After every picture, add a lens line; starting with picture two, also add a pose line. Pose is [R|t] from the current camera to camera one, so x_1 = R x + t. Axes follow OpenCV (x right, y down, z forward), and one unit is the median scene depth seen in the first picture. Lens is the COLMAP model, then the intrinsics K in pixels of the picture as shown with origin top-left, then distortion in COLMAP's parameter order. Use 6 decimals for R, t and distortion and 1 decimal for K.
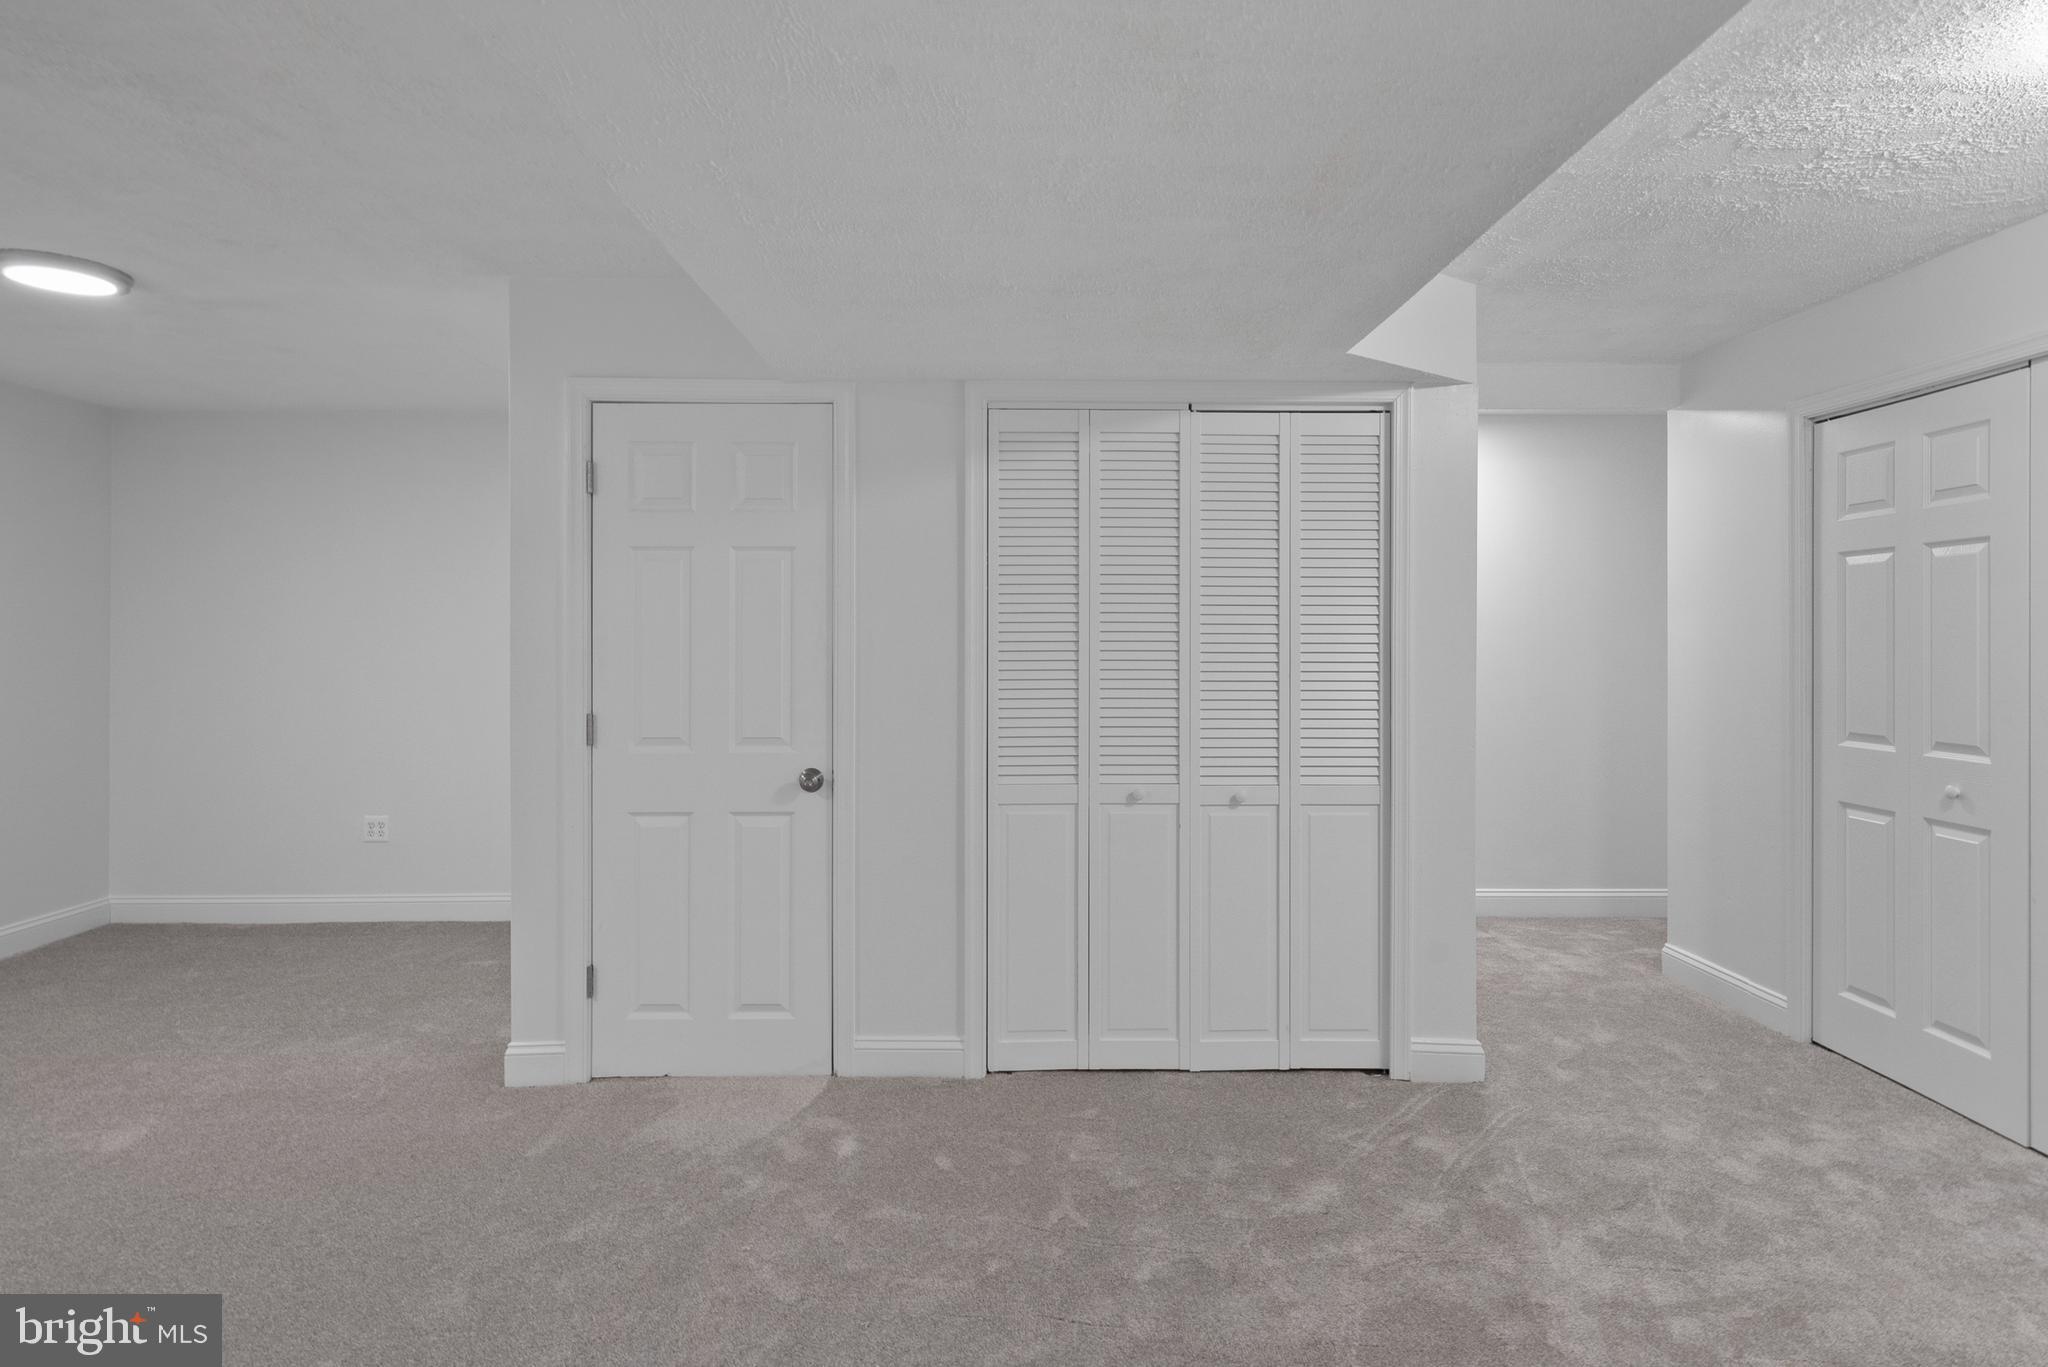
lens RADIAL K [[1072.6, 0, 1024.4], [0, 1072.6, 638.2], [0, 0, 1]] dist [0.001801, 0.000018]
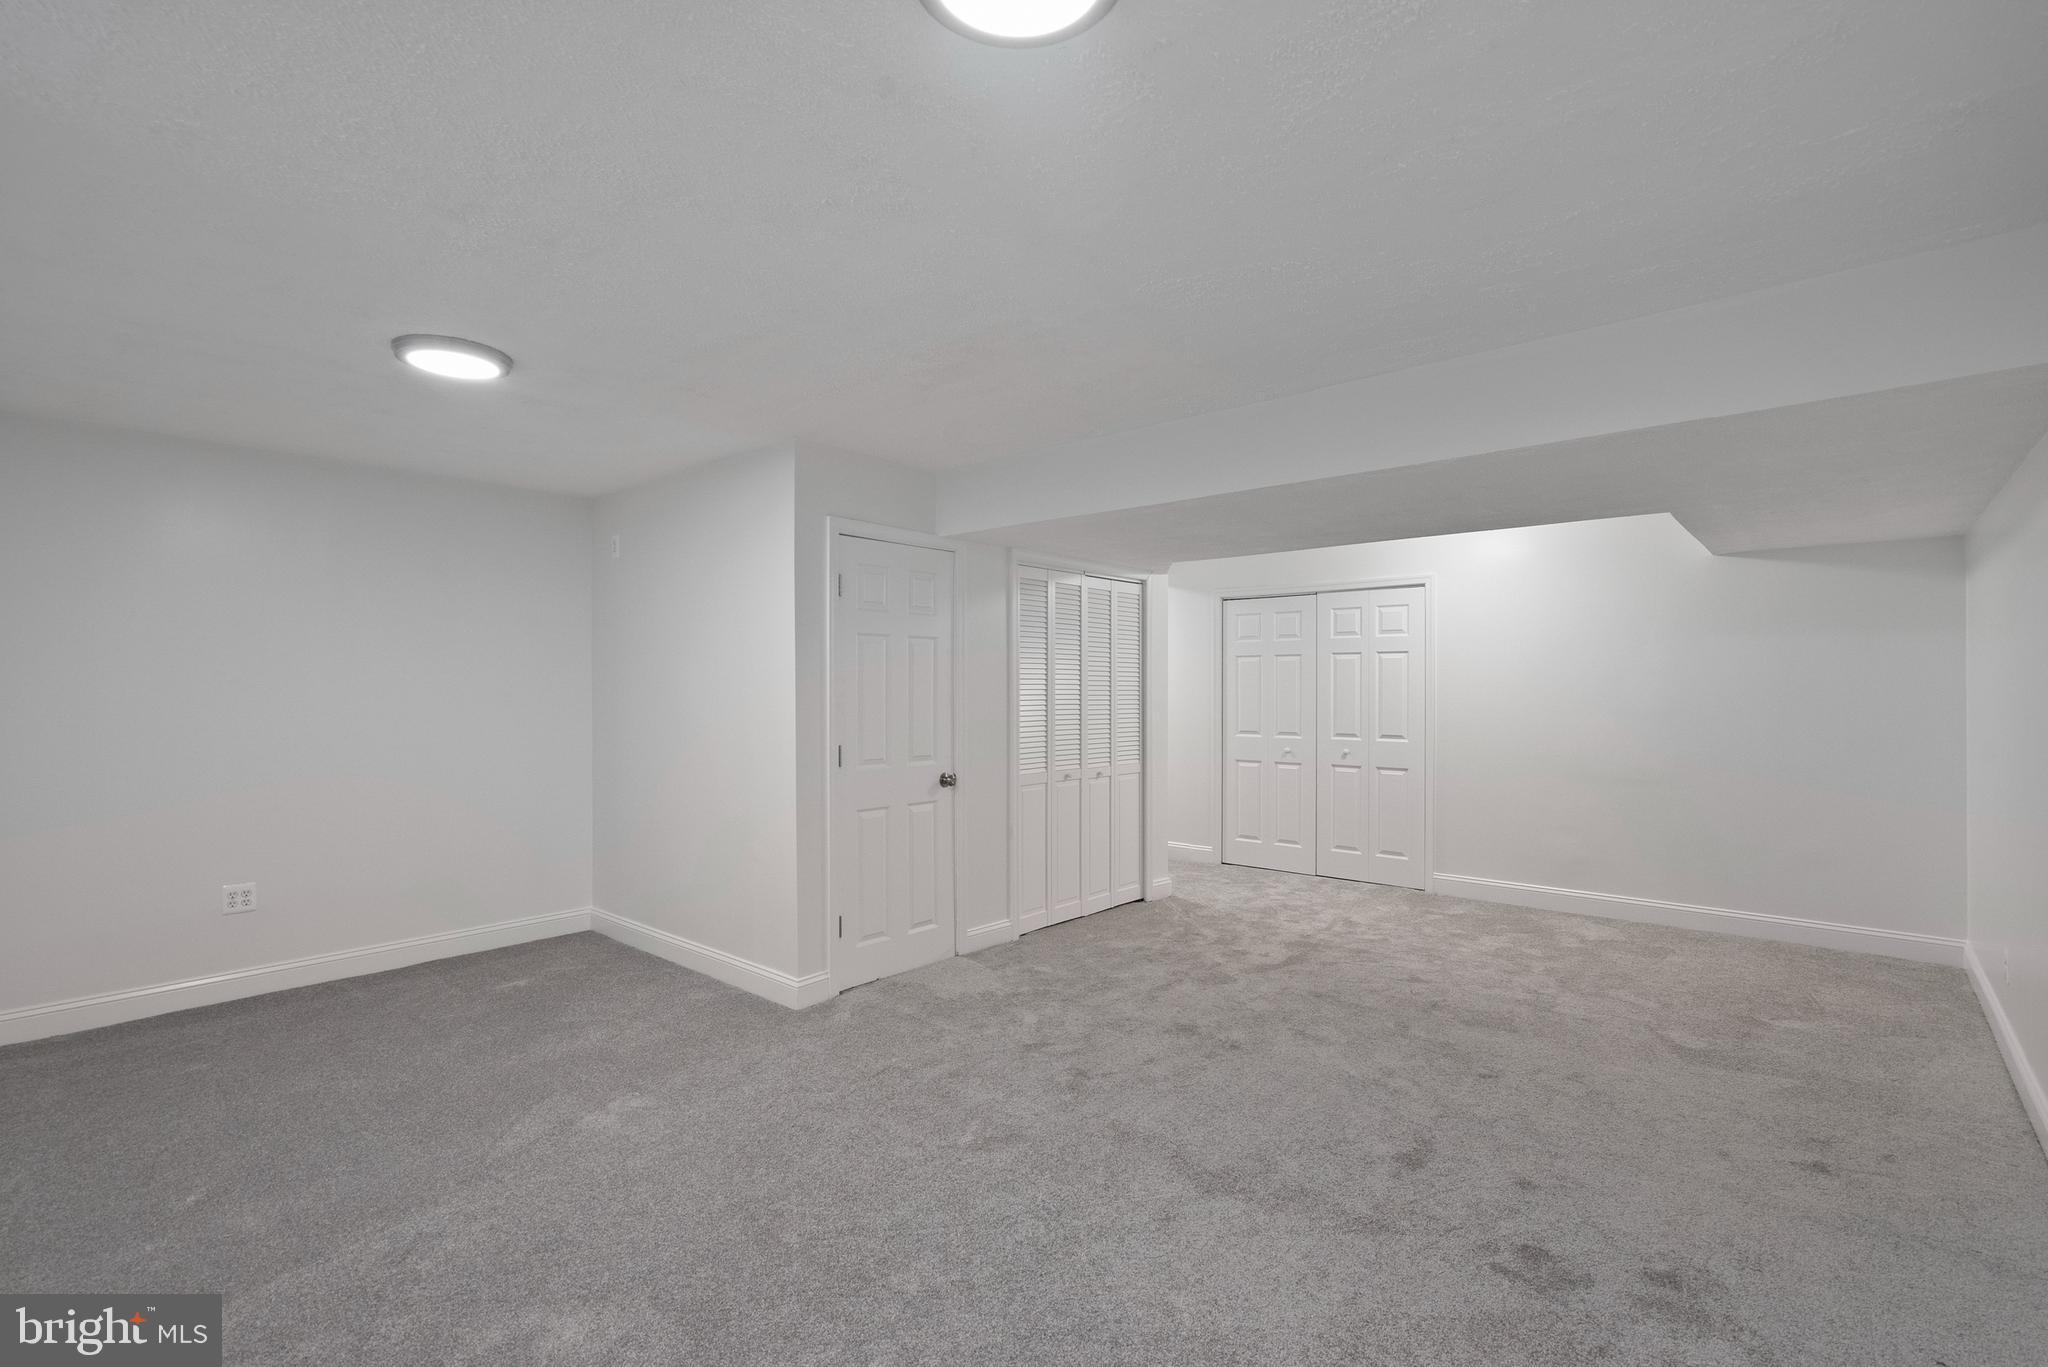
lens RADIAL K [[927.3, 0, 1024.0], [0, 927.3, 683.5], [0, 0, 1]] dist [-0.001318, 0.000103]
pose [[0.674890, 0.004068, 0.737907, -1.164751], [-0.006074, 0.999982, 0.000043, -0.016425], [-0.737893, -0.004511, 0.674902, -0.047212]]
